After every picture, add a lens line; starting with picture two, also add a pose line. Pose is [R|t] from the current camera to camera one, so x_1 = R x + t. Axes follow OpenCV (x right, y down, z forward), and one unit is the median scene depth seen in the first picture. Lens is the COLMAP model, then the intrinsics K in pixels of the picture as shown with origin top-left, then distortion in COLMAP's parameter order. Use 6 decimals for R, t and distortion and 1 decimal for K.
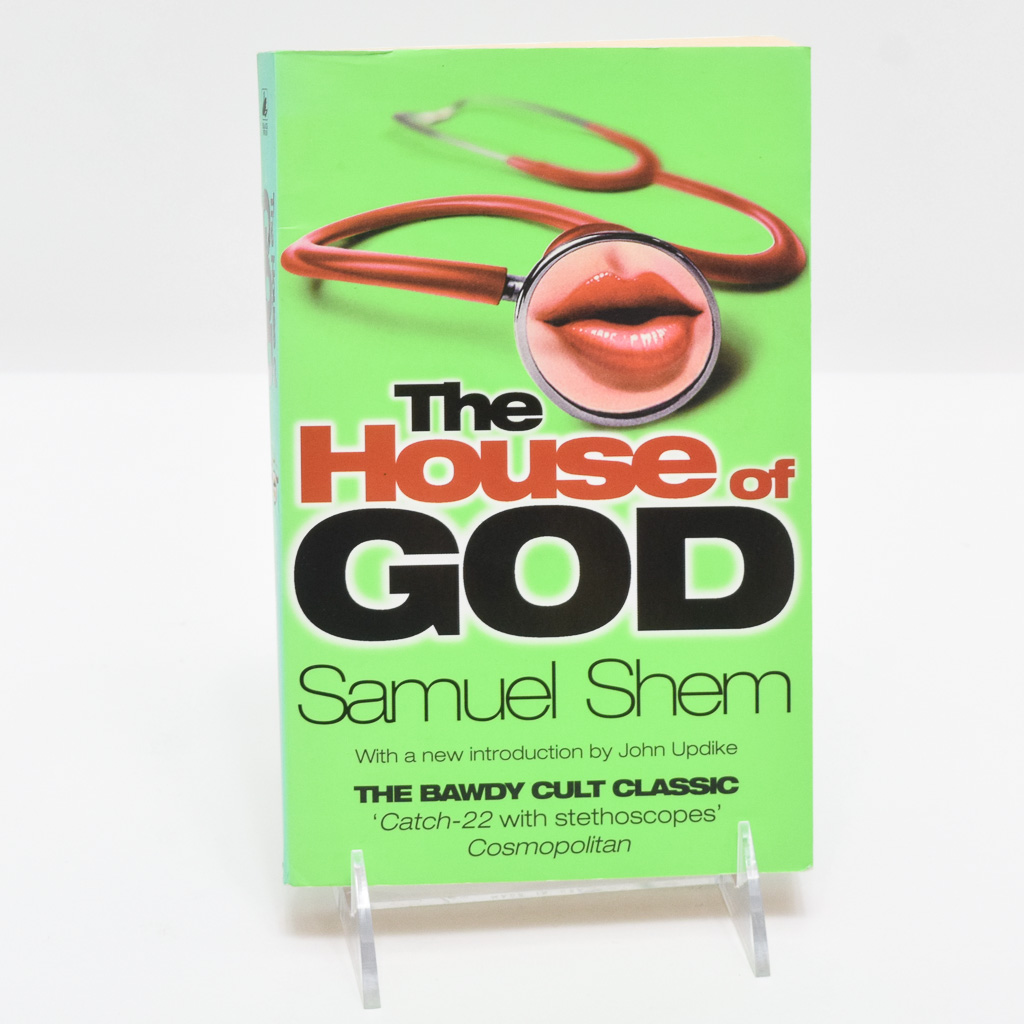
lens RADIAL K [[3460.4, 0, 511.0], [0, 3460.4, 512.1], [0, 0, 1]] dist [0.089977, 0.000000]
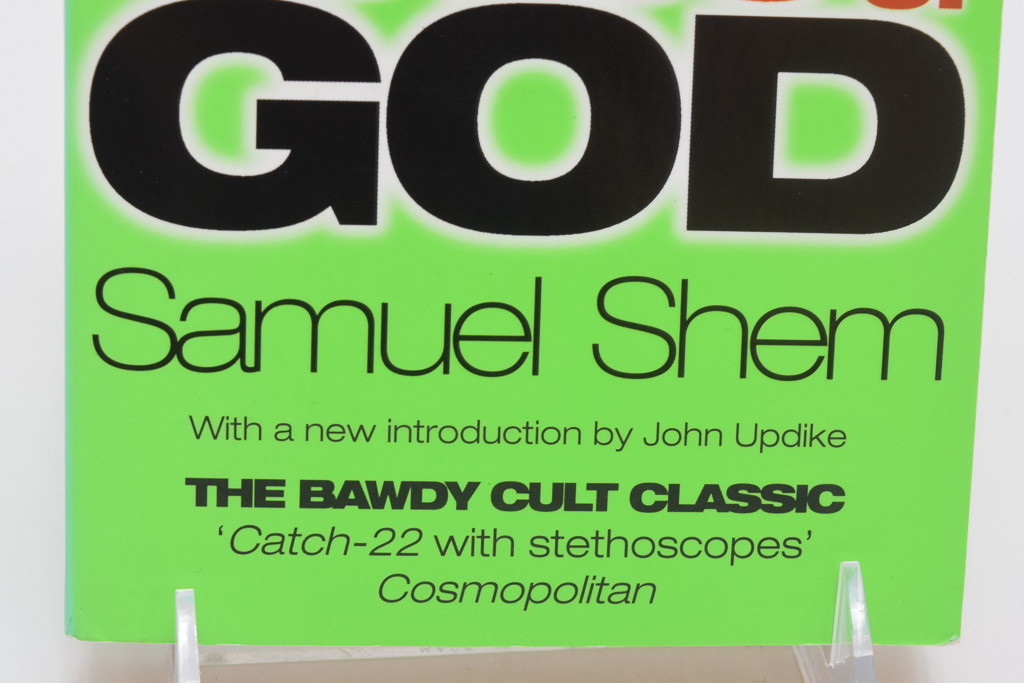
lens RADIAL K [[2349.8, 0, 519.3], [0, 2349.8, 344.2], [0, 0, 1]] dist [-0.055484, 0.000000]
pose [[0.999053, 0.043318, -0.004188, 0.011266], [-0.042086, 0.986159, 0.160372, -0.008461], [0.011077, -0.160044, 0.987048, 0.612913]]
